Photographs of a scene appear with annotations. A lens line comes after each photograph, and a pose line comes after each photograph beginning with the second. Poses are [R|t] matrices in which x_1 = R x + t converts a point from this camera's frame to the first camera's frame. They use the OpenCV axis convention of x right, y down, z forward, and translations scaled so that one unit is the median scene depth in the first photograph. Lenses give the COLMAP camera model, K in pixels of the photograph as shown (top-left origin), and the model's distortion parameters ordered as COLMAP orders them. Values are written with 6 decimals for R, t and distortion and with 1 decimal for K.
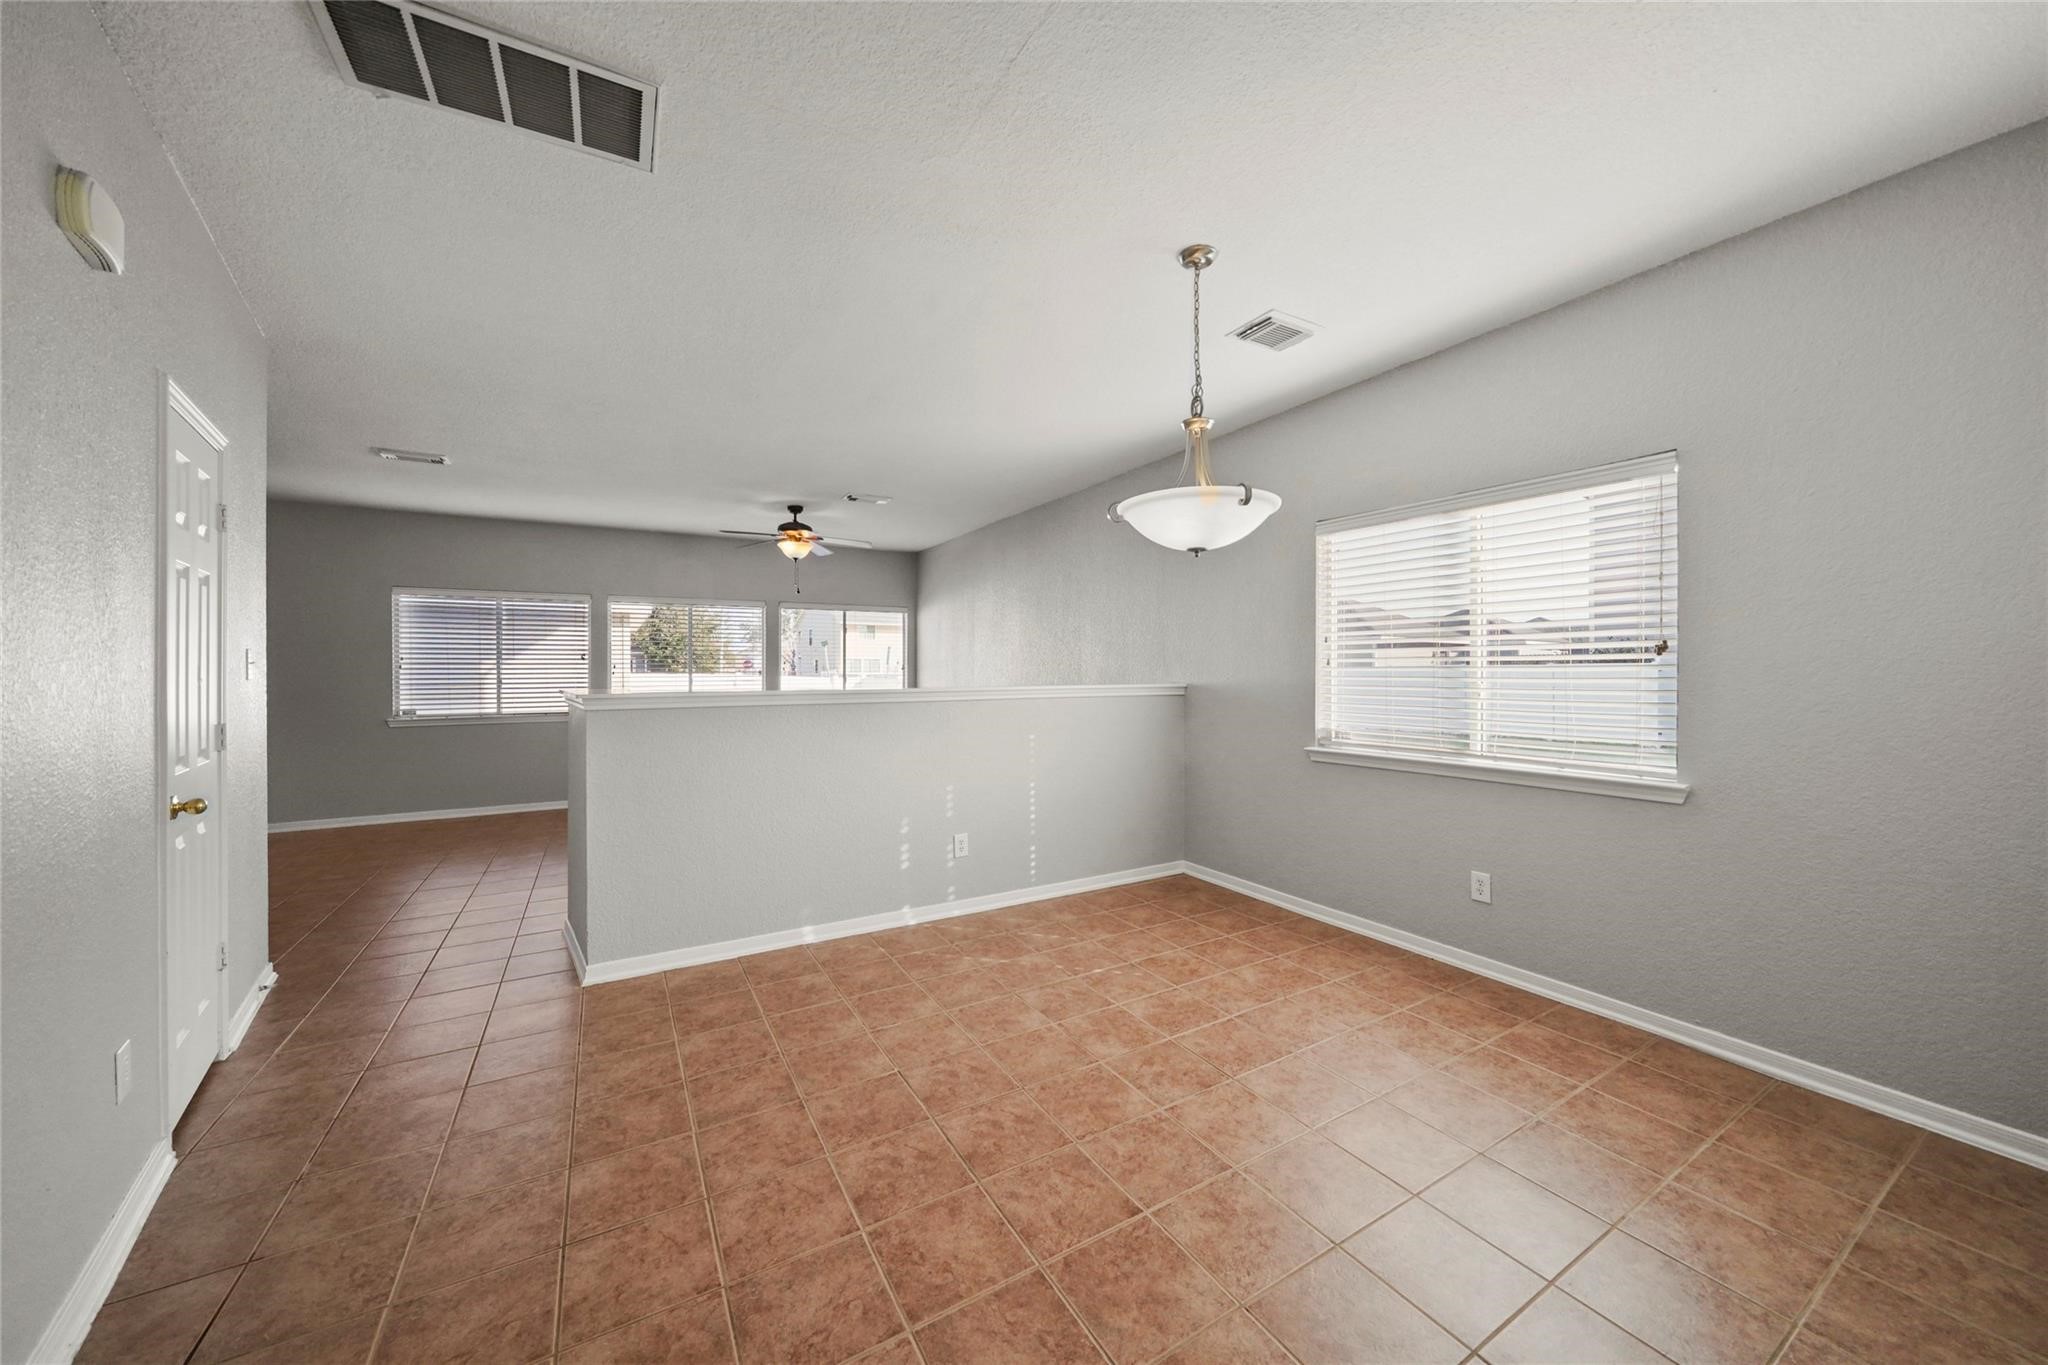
lens RADIAL K [[722.8, 0, 1021.0], [0, 722.8, 679.1], [0, 0, 1]] dist [-0.007640, 0.001033]
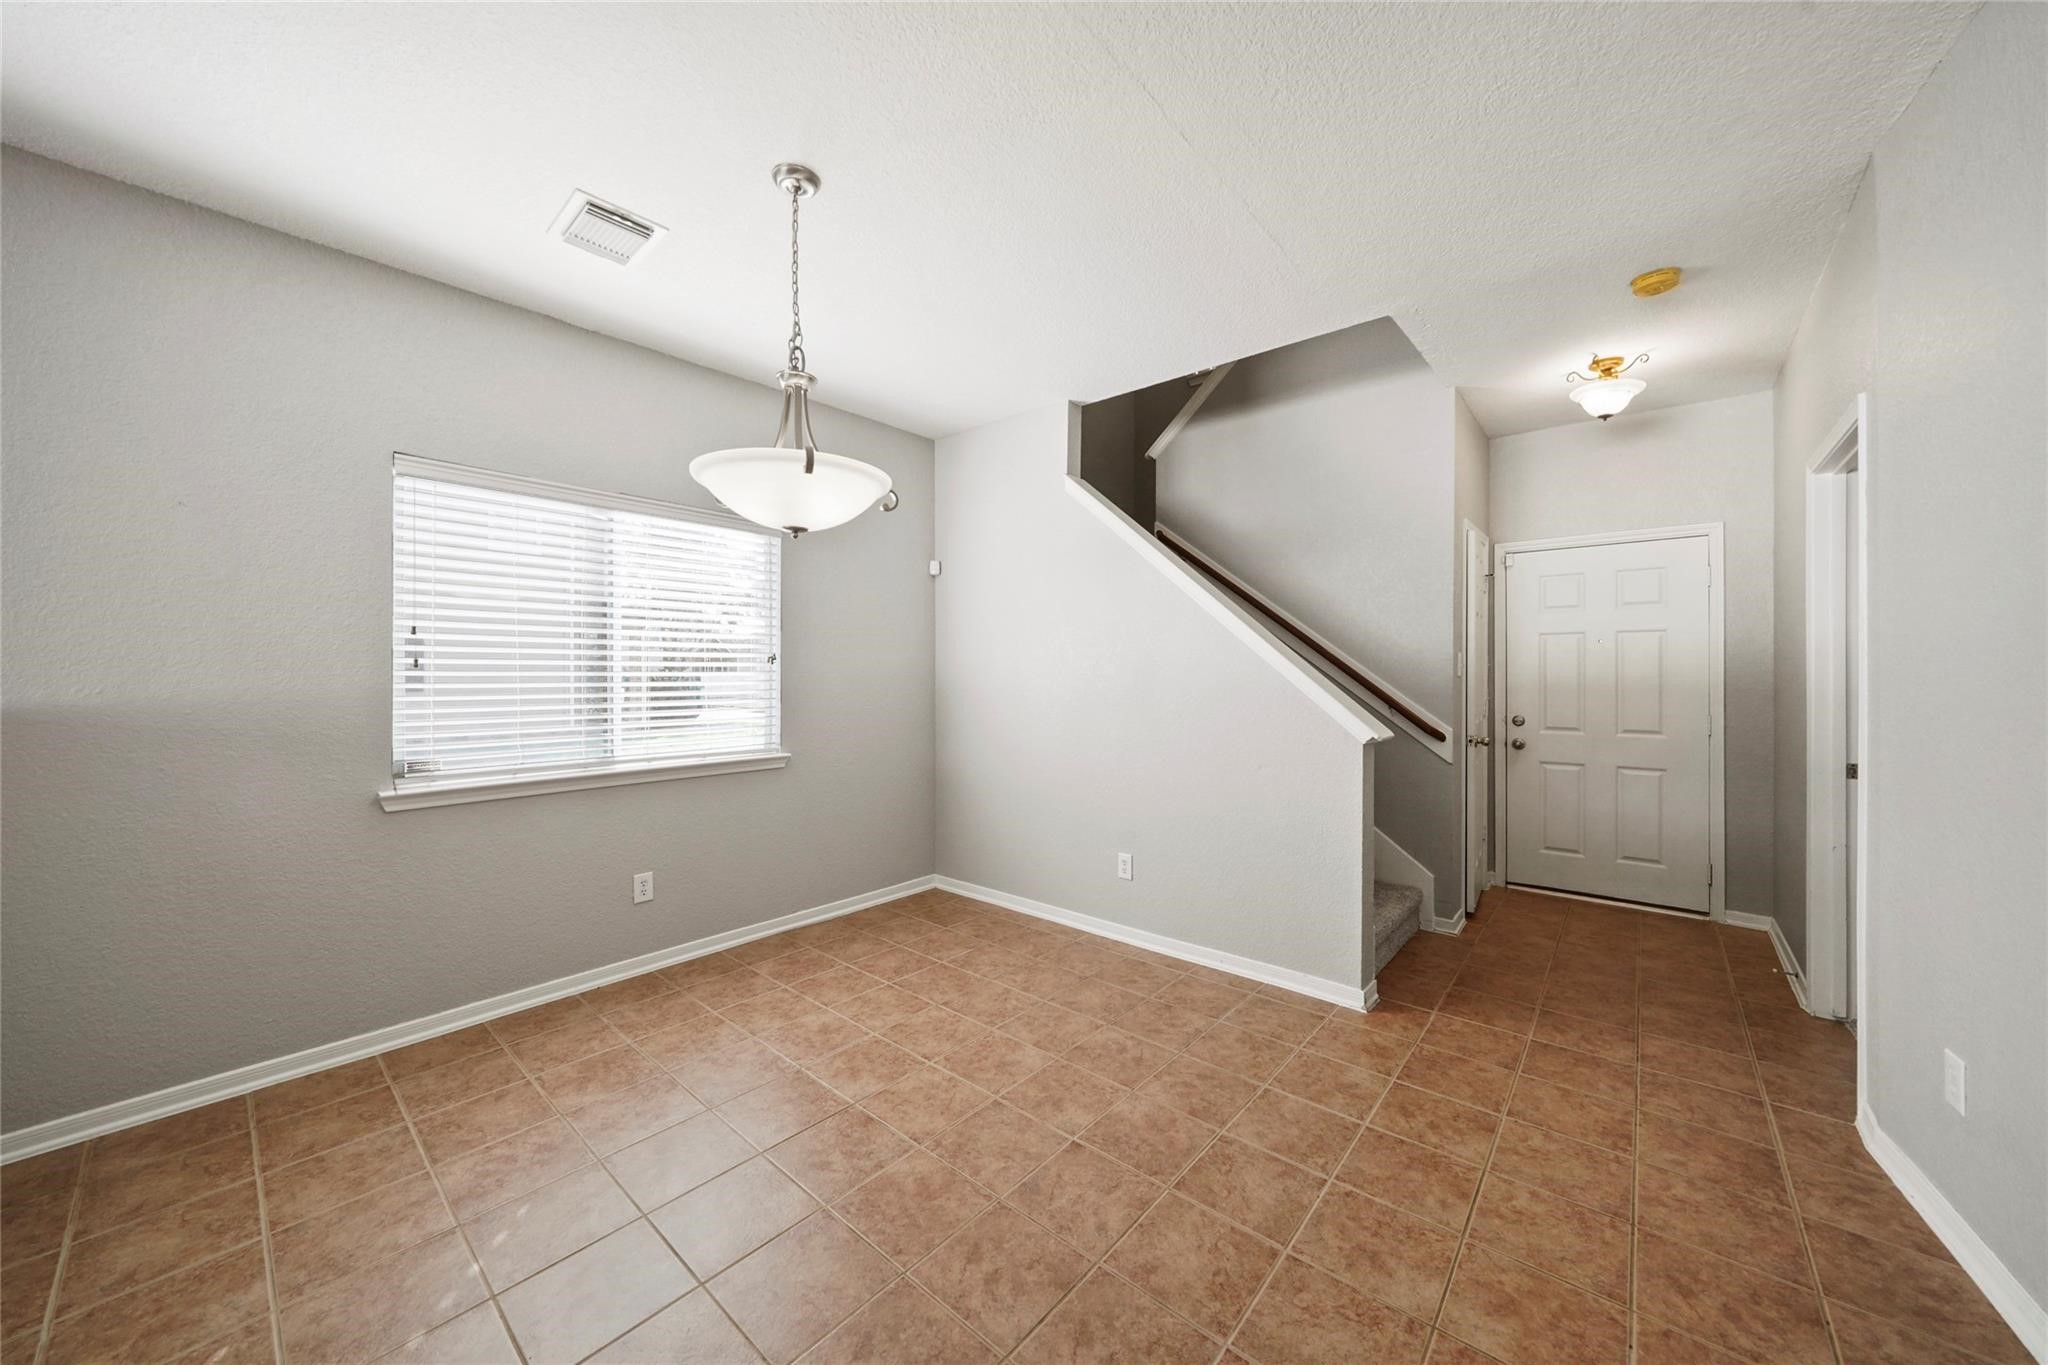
lens RADIAL K [[722.8, 0, 1042.2], [0, 722.8, 678.8], [0, 0, 1]] dist [-0.007640, 0.001033]
pose [[-0.343653, -0.001273, 0.939096, -0.541738], [0.012452, 0.999905, 0.005912, -0.005892], [-0.939014, 0.013725, -0.343604, 0.863765]]
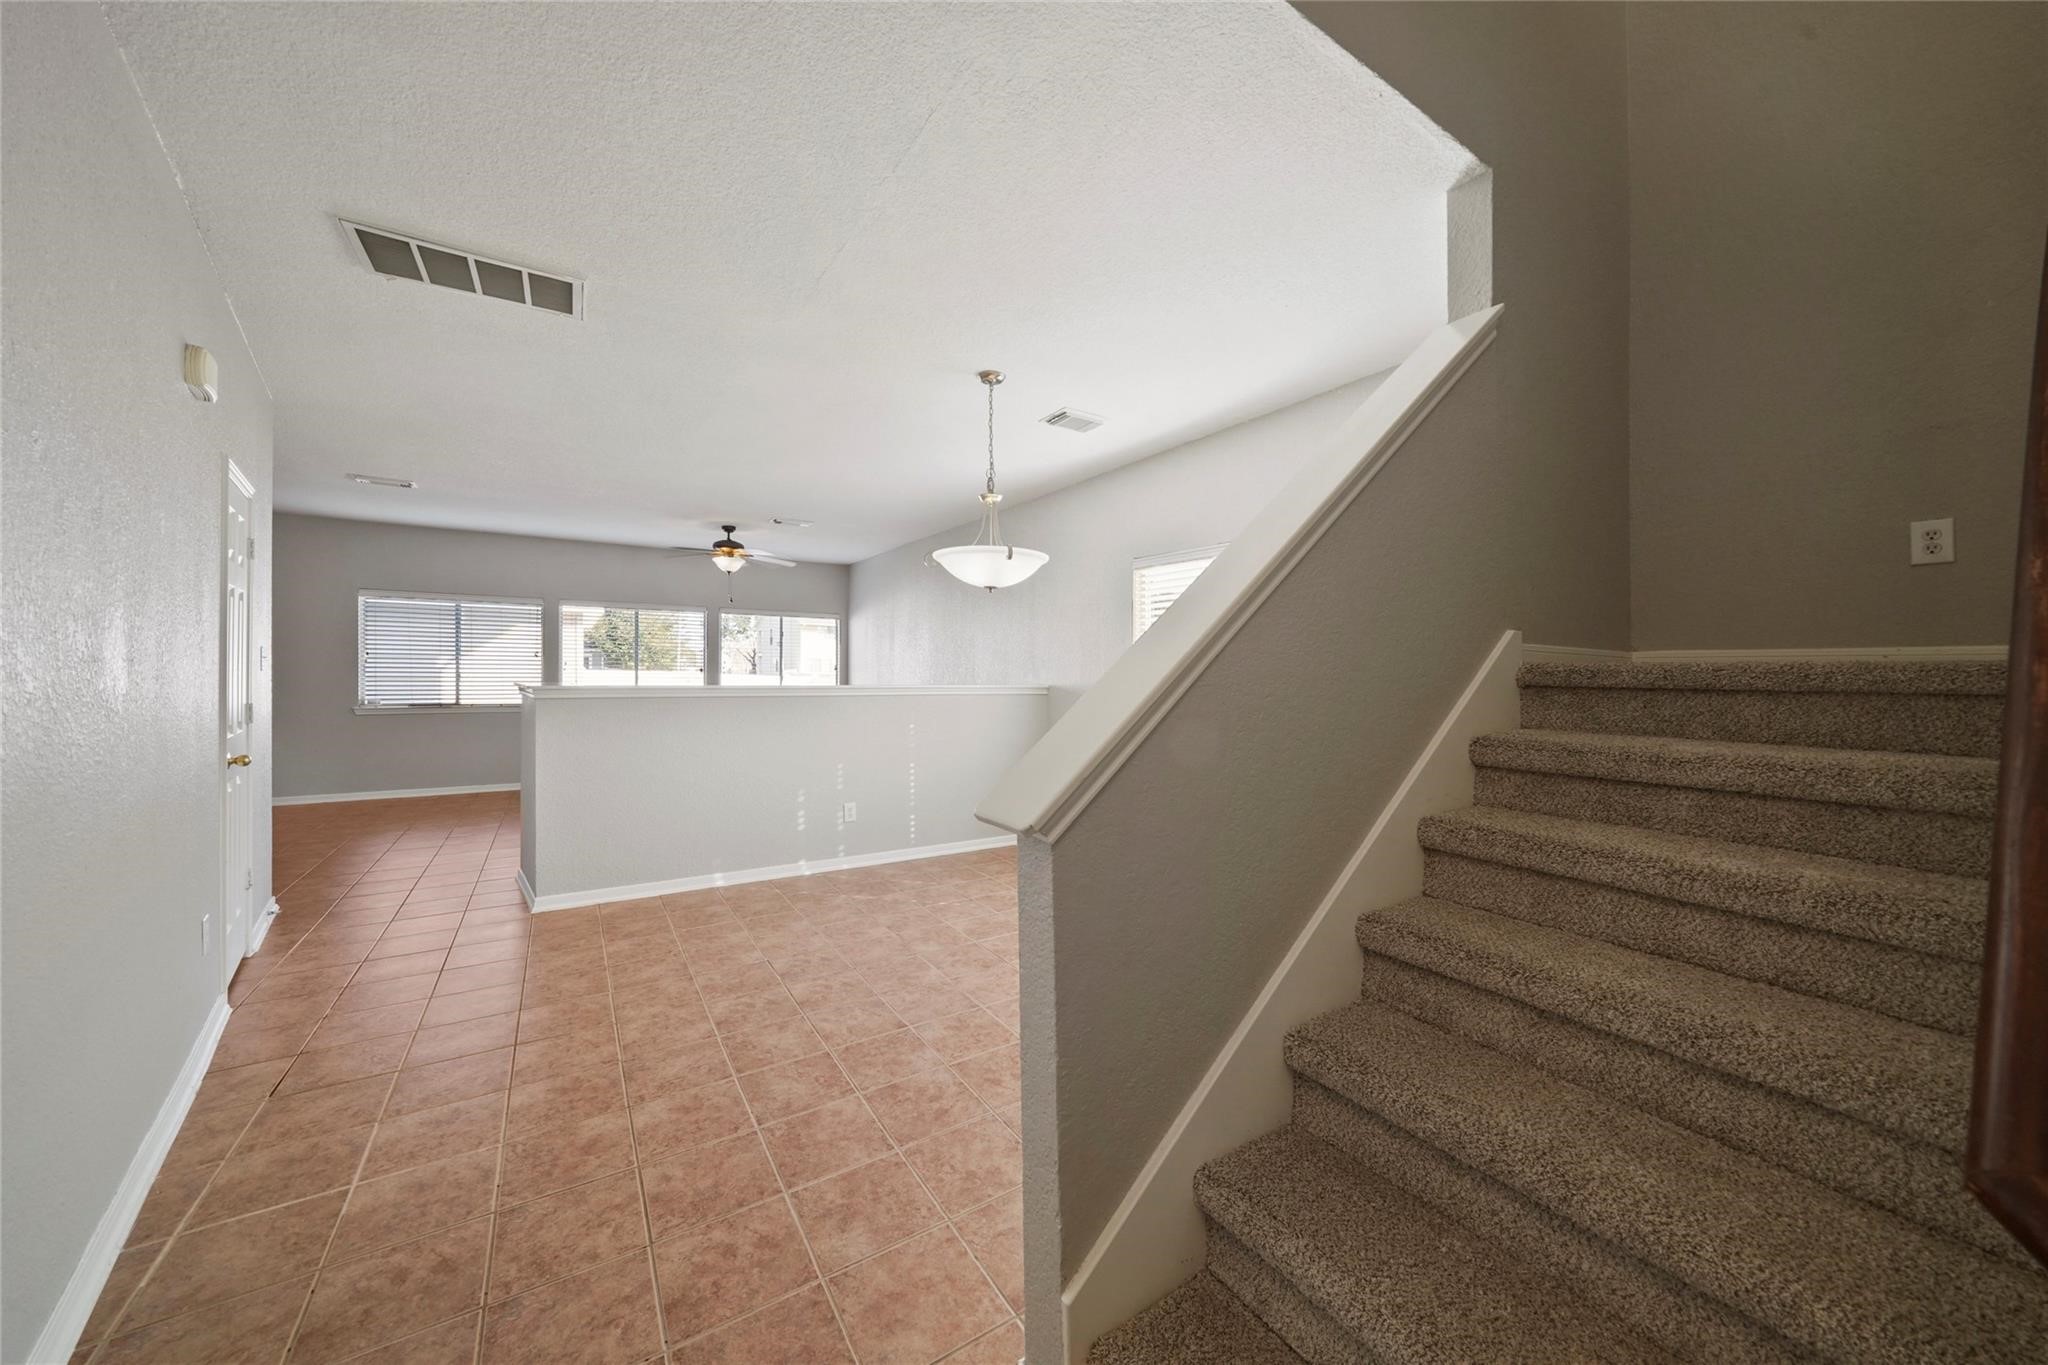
lens RADIAL K [[722.8, 0, 1038.5], [0, 722.8, 691.4], [0, 0, 1]] dist [-0.007640, 0.001033]
pose [[0.998086, 0.013279, 0.060391, 0.214974], [-0.014122, 0.999808, 0.013560, 0.001201], [-0.060199, -0.014387, 0.998083, -0.337119]]
